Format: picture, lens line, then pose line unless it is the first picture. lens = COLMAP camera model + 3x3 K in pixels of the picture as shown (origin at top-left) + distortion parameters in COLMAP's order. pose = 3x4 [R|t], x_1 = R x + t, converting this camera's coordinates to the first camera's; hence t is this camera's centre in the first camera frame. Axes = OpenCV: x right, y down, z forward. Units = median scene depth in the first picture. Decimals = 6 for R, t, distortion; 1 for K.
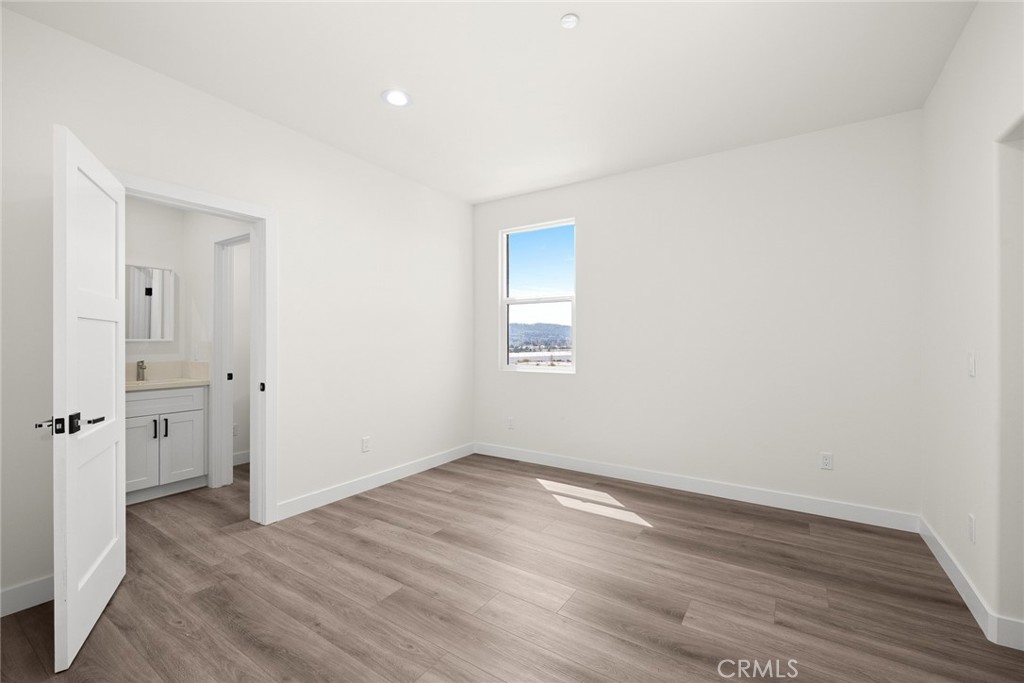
lens RADIAL K [[435.9, 0, 517.8], [0, 435.9, 341.2], [0, 0, 1]] dist [-0.010377, -0.000727]
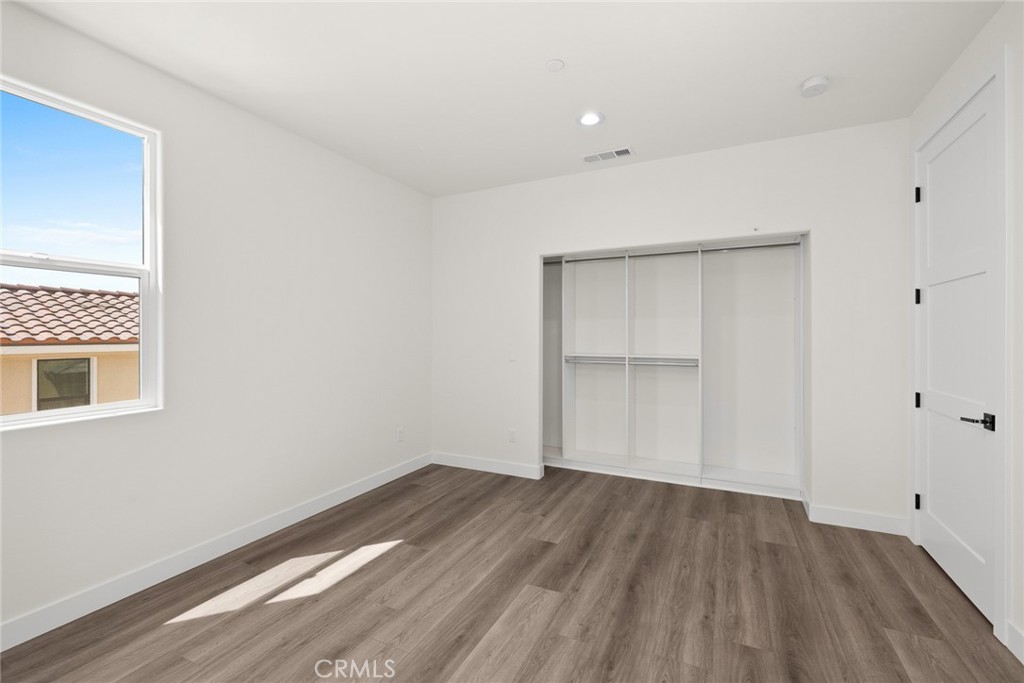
lens RADIAL K [[435.9, 0, 518.9], [0, 435.9, 337.2], [0, 0, 1]] dist [-0.010377, -0.000727]
pose [[-0.138653, -0.006880, 0.990317, -0.719446], [0.002833, 0.999969, 0.007343, -0.032472], [-0.990337, 0.003823, -0.138629, 0.920446]]
